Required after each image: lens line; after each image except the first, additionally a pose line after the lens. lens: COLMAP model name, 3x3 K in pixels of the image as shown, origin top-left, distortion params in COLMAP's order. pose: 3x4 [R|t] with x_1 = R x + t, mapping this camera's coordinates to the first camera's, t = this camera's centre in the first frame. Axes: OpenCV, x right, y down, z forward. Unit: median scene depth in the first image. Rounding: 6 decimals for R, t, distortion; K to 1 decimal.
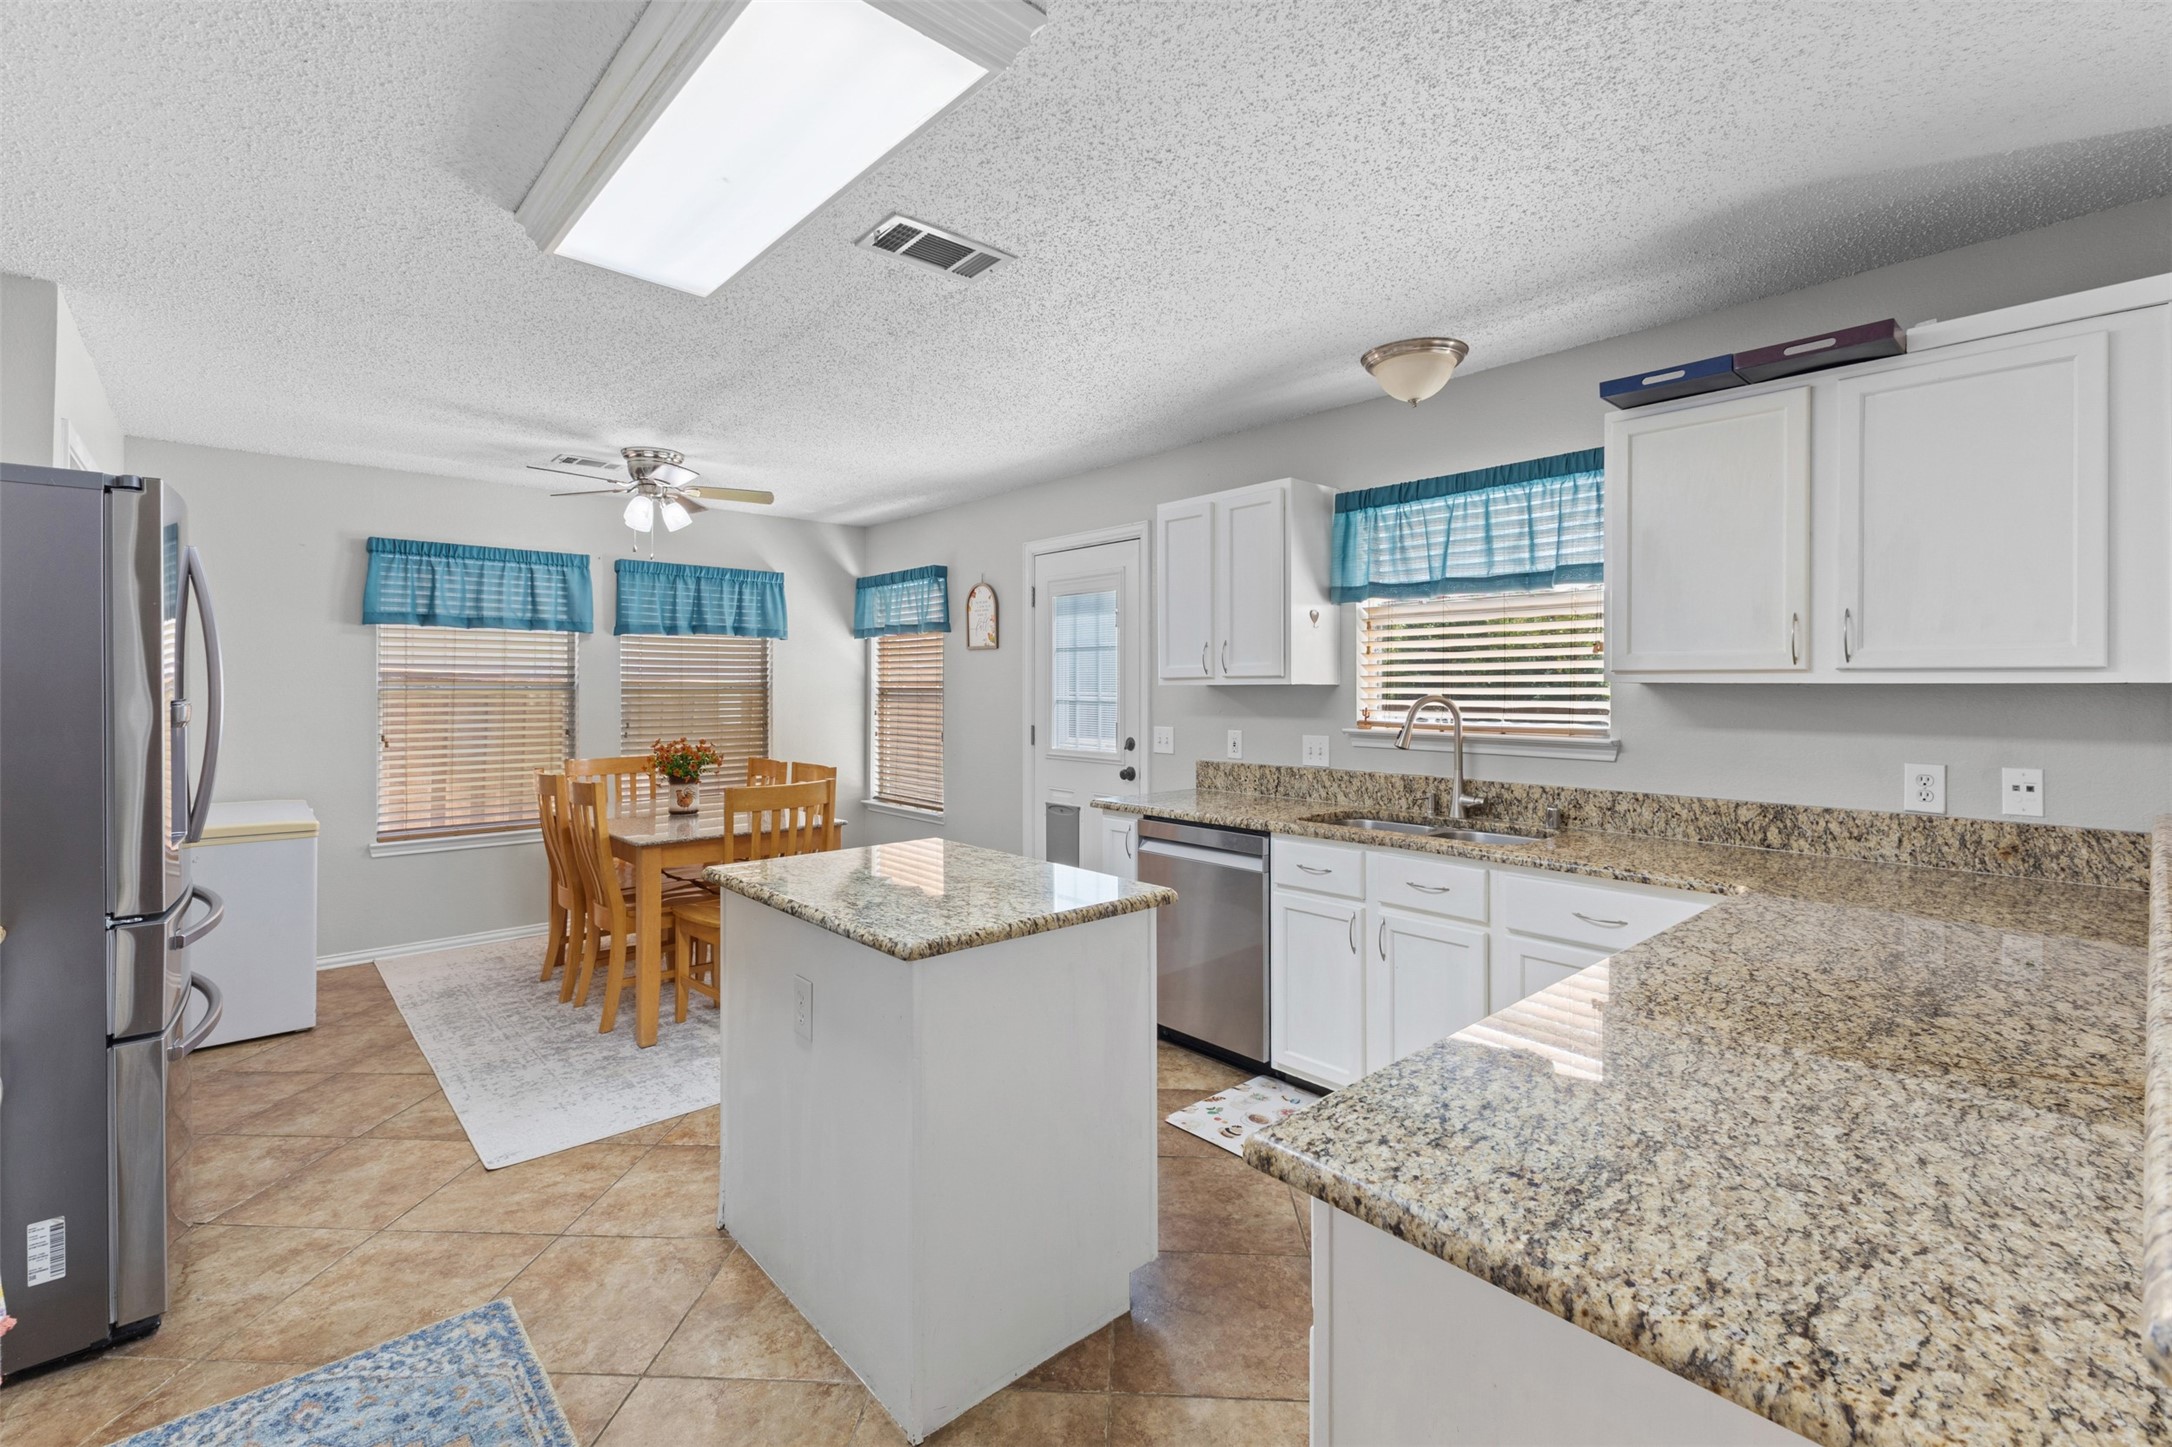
lens RADIAL K [[935.4, 0, 1090.1], [0, 935.4, 690.7], [0, 0, 1]] dist [0.001664, 0.000181]
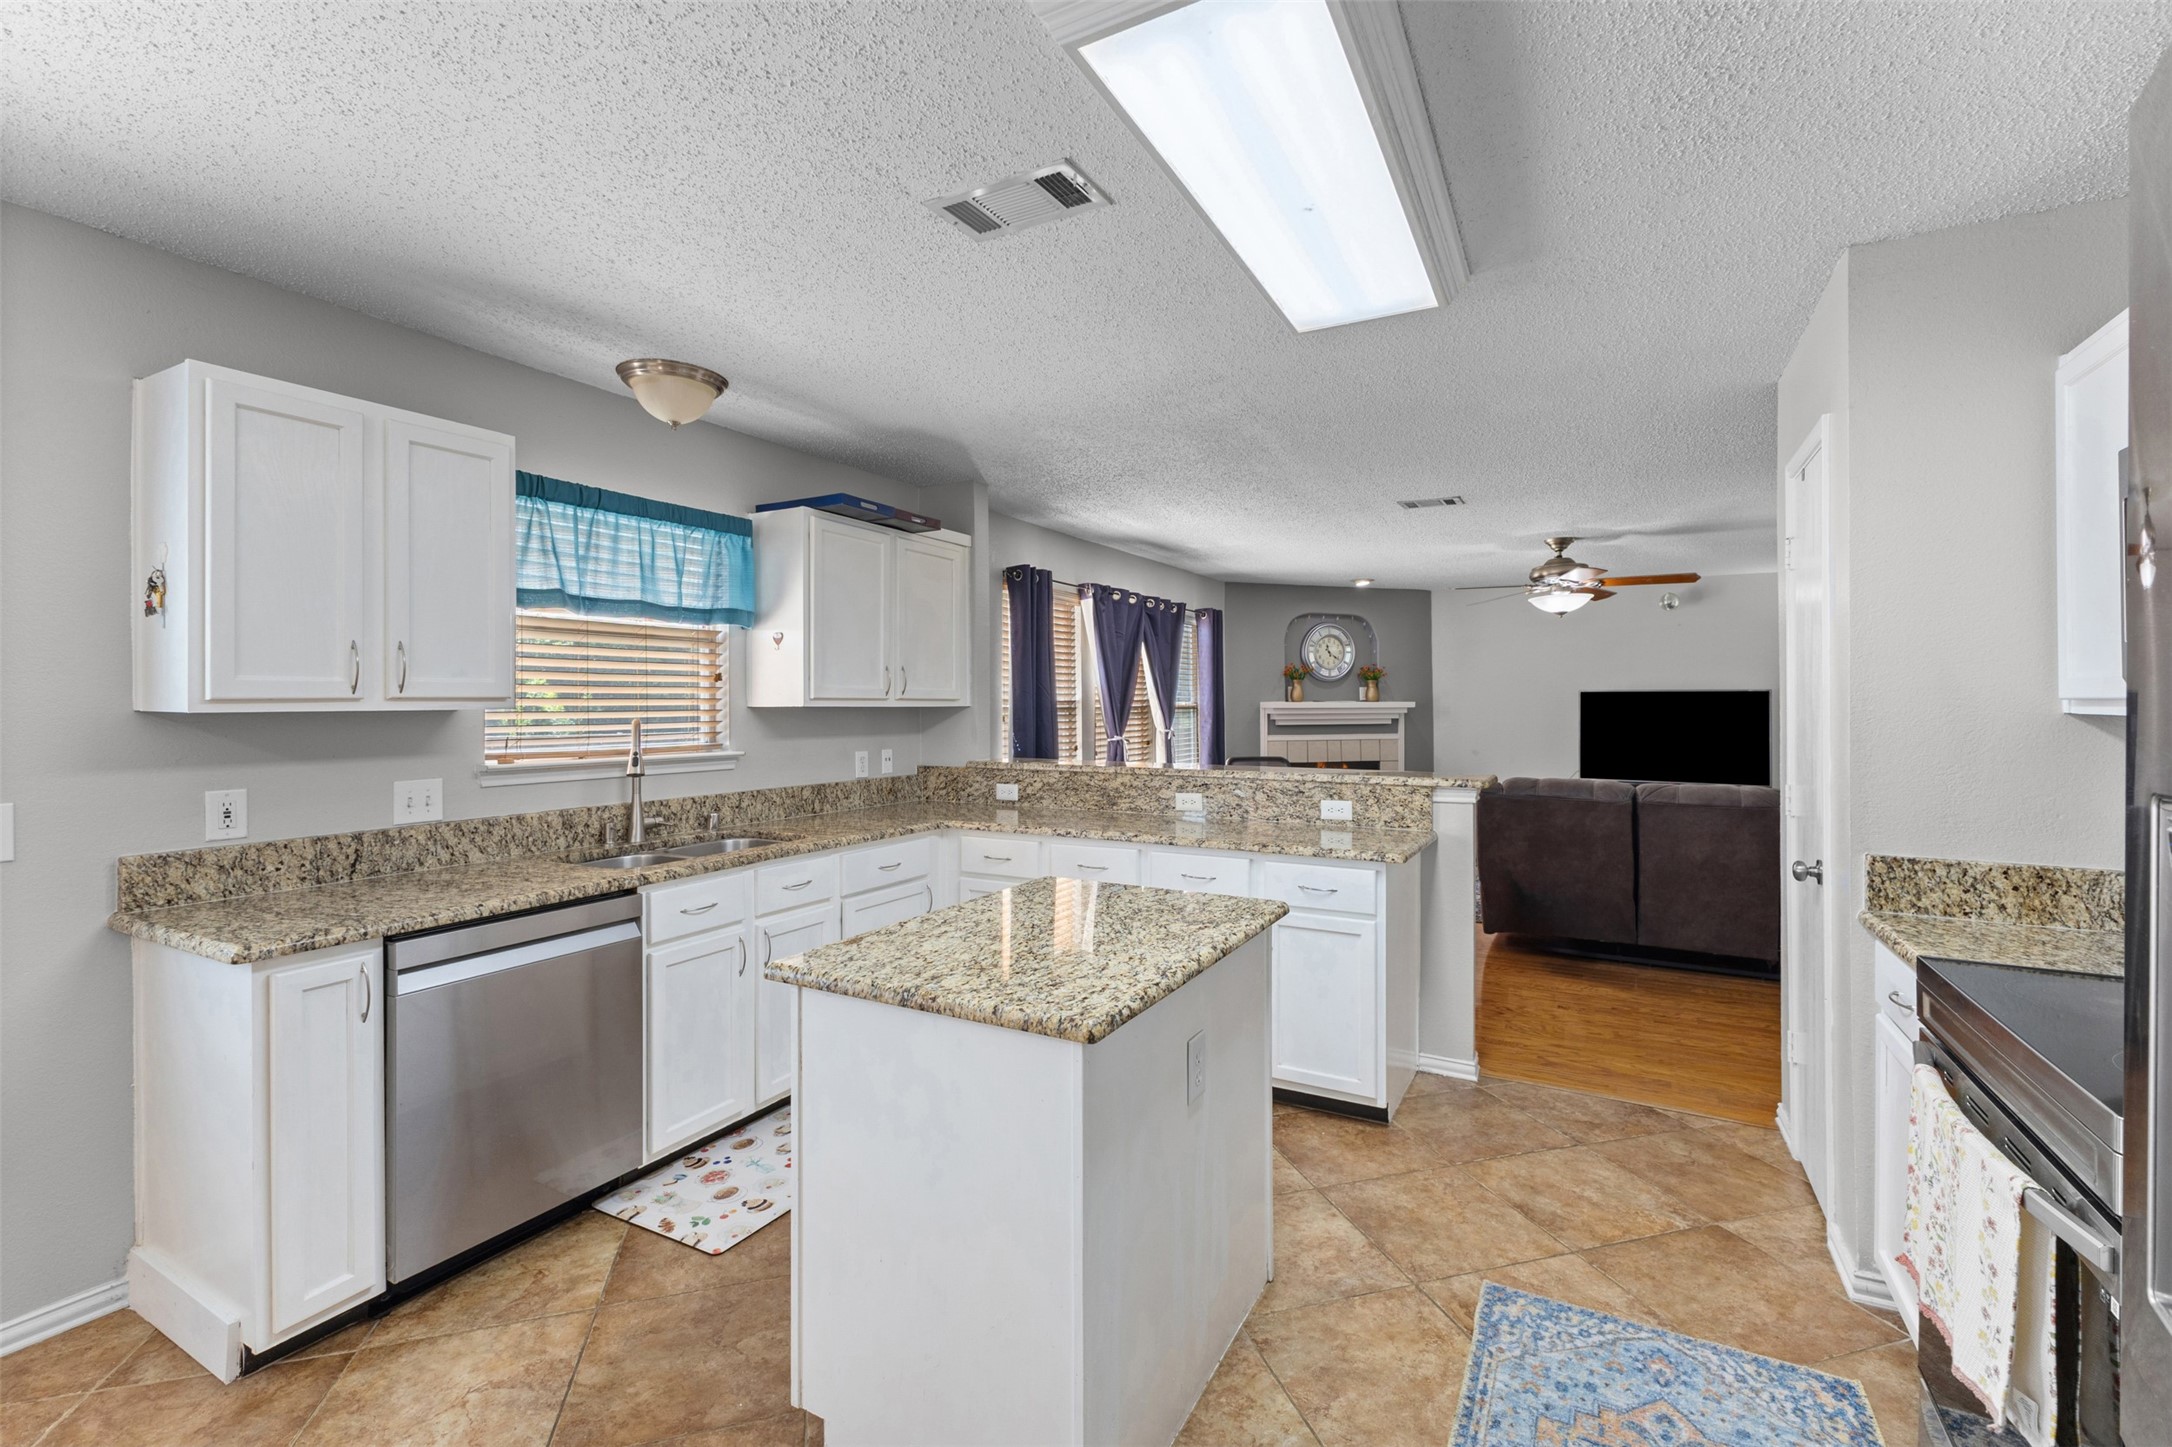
lens RADIAL K [[935.4, 0, 1090.9], [0, 935.4, 710.9], [0, 0, 1]] dist [0.001664, 0.000181]
pose [[-0.336679, -0.003975, 0.941611, -0.747991], [0.008572, 0.999937, 0.007286, -0.006850], [-0.941580, 0.010524, -0.336624, 0.929458]]
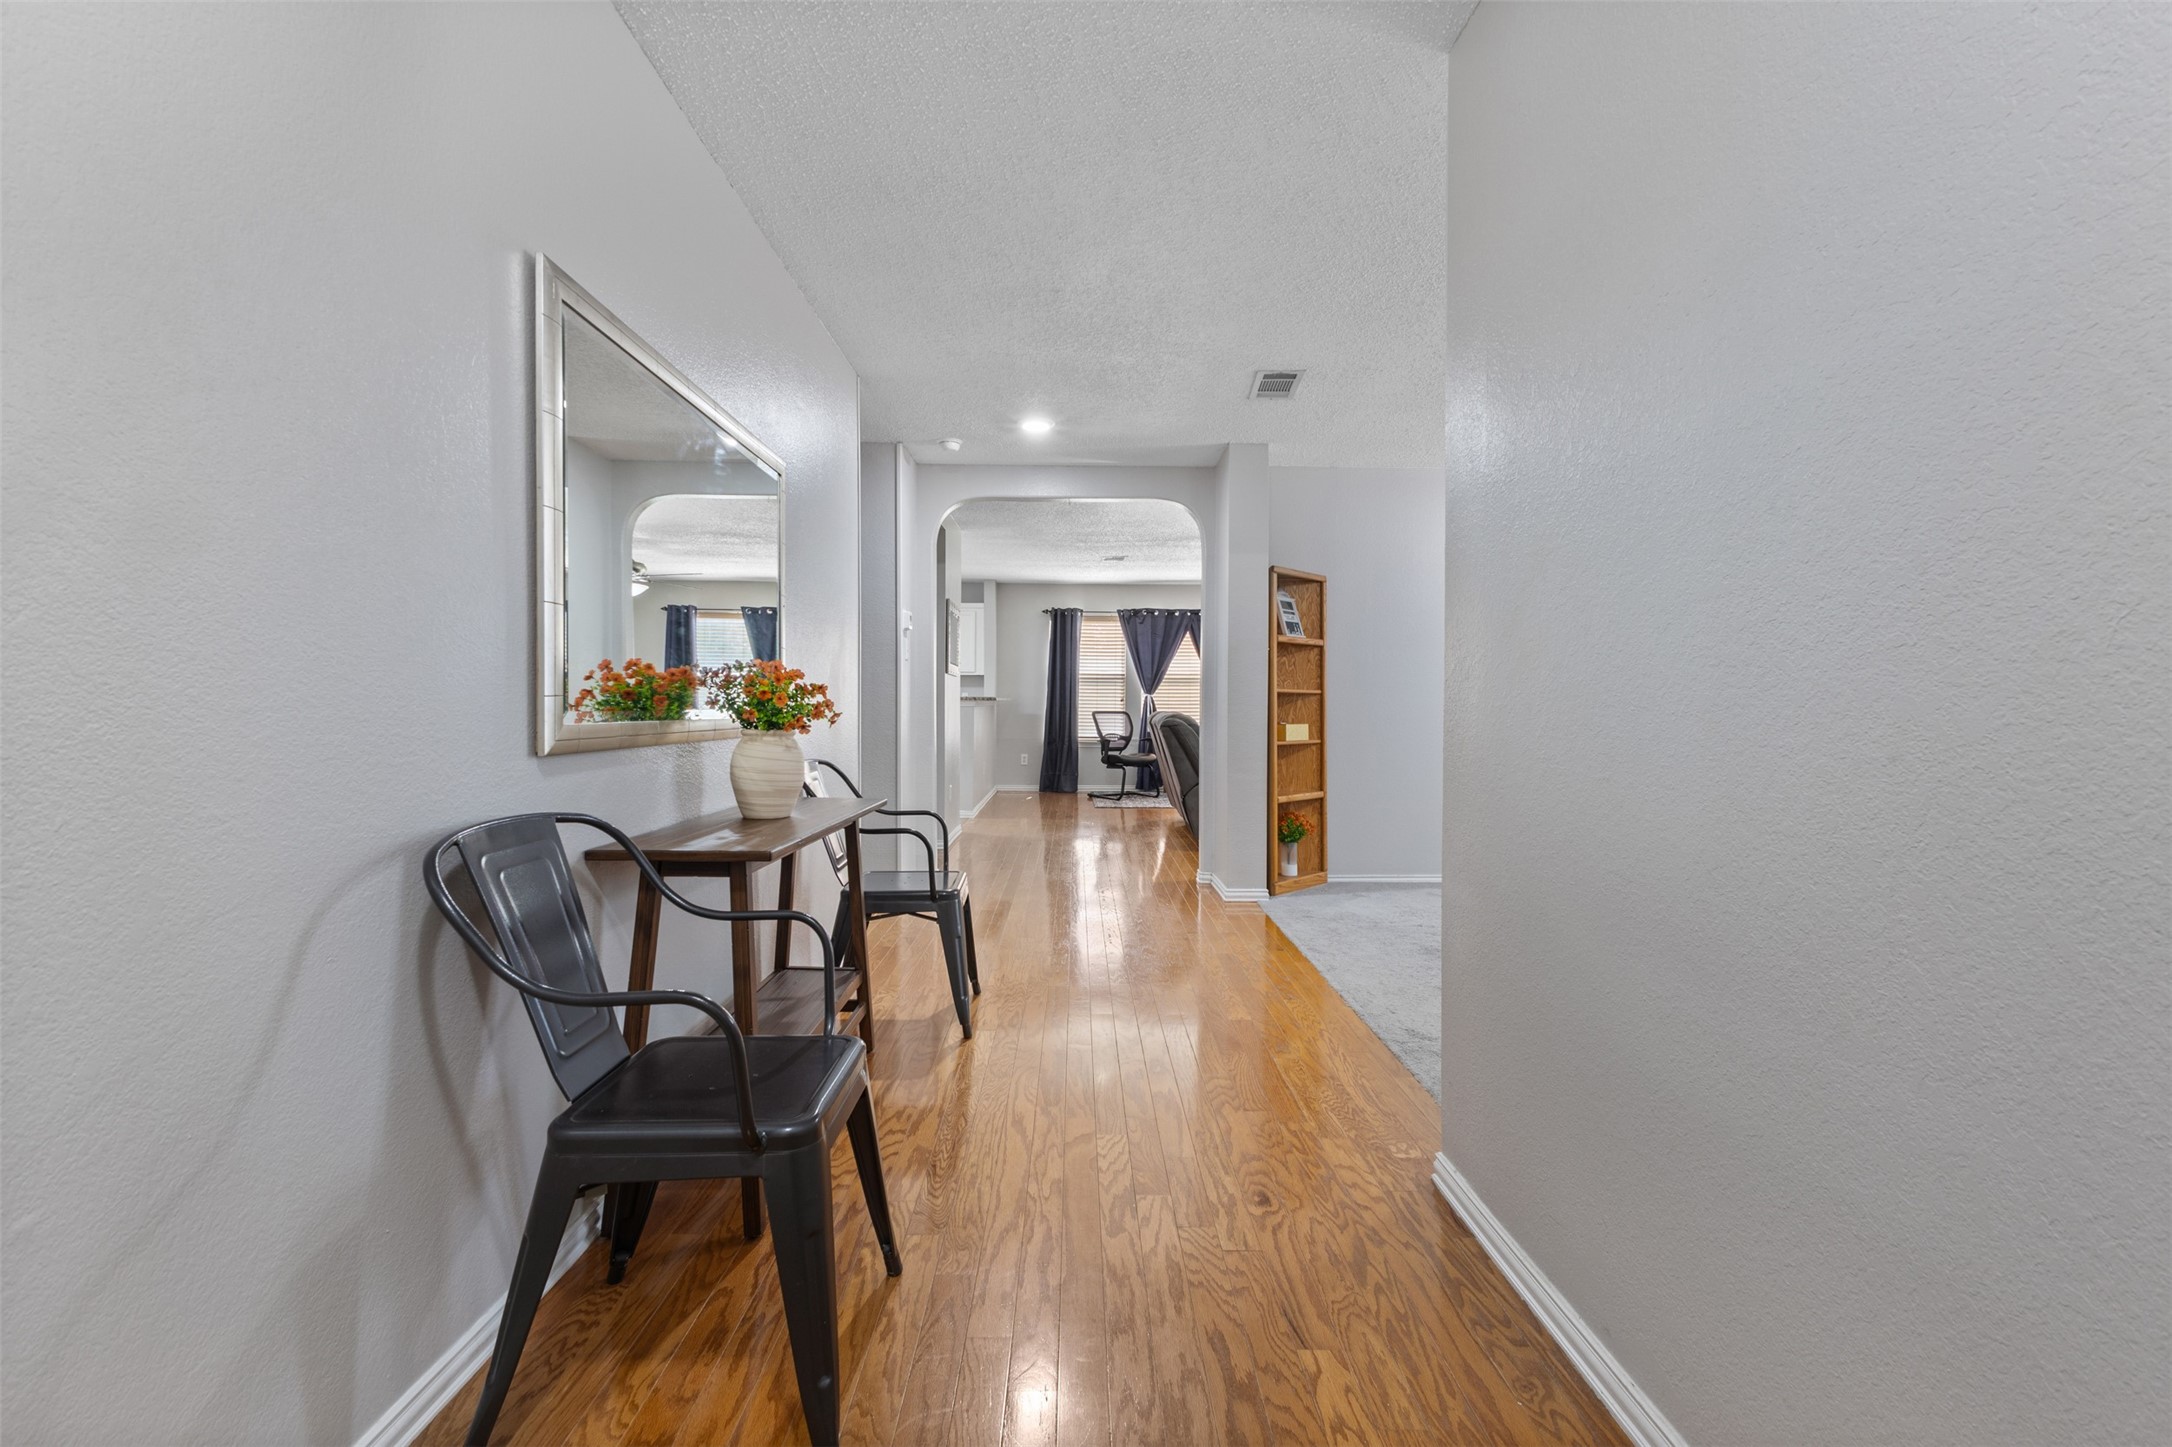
lens RADIAL K [[935.4, 0, 1089.1], [0, 935.4, 716.3], [0, 0, 1]] dist [0.001664, 0.000181]
pose [[0.659158, -0.004778, 0.751989, -1.708842], [-0.003131, 0.999954, 0.009097, 0.124253], [-0.751998, -0.008351, 0.659113, -1.998261]]
